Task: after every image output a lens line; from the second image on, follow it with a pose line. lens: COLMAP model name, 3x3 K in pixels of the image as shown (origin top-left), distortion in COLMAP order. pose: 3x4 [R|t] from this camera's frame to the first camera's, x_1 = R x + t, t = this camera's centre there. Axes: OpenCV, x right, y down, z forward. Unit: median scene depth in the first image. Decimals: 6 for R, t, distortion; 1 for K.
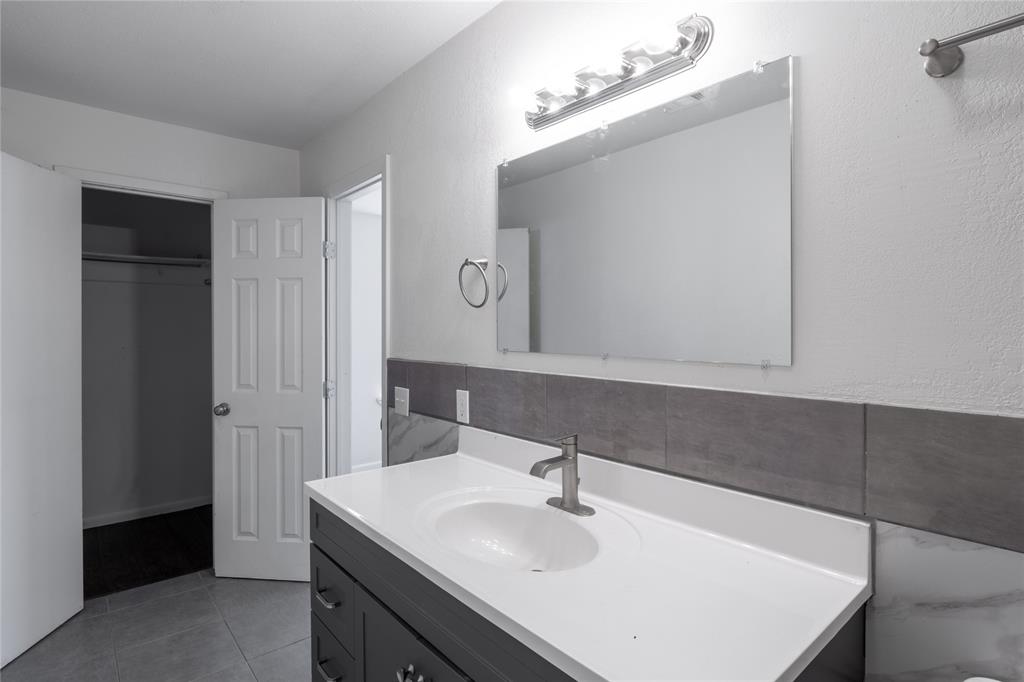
lens RADIAL K [[519.5, 0, 514.2], [0, 519.5, 337.2], [0, 0, 1]] dist [-0.004106, -0.000774]
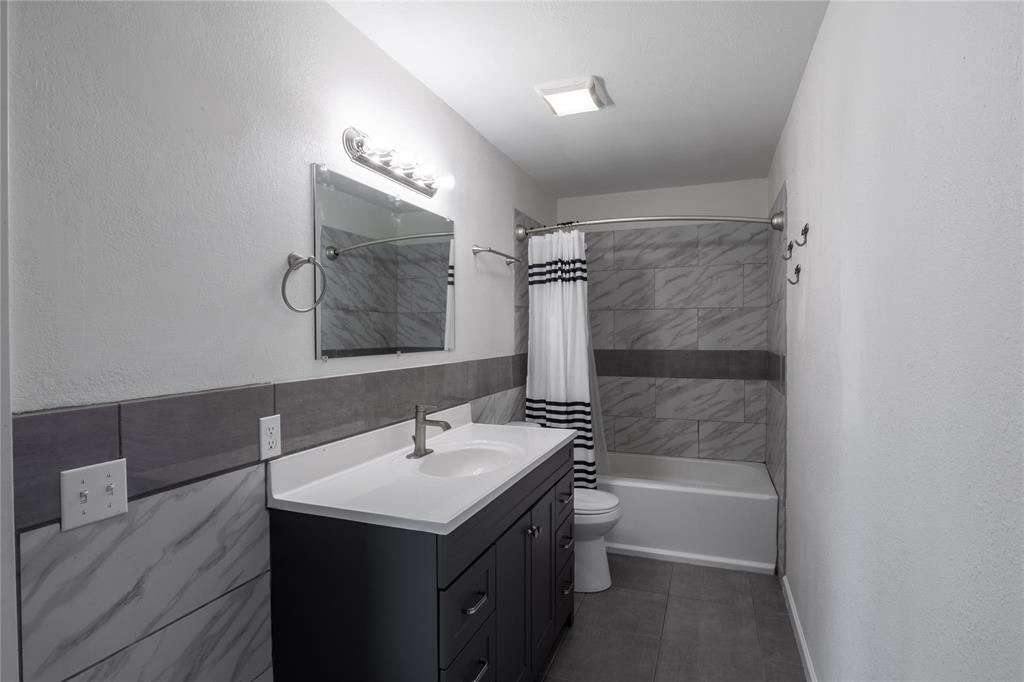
lens RADIAL K [[519.5, 0, 514.1], [0, 519.5, 339.3], [0, 0, 1]] dist [-0.004106, -0.000774]
pose [[-0.469482, -0.011483, 0.882867, -0.961019], [0.021211, 0.999480, 0.024279, -0.024277], [-0.882687, 0.030125, -0.468995, 1.044254]]
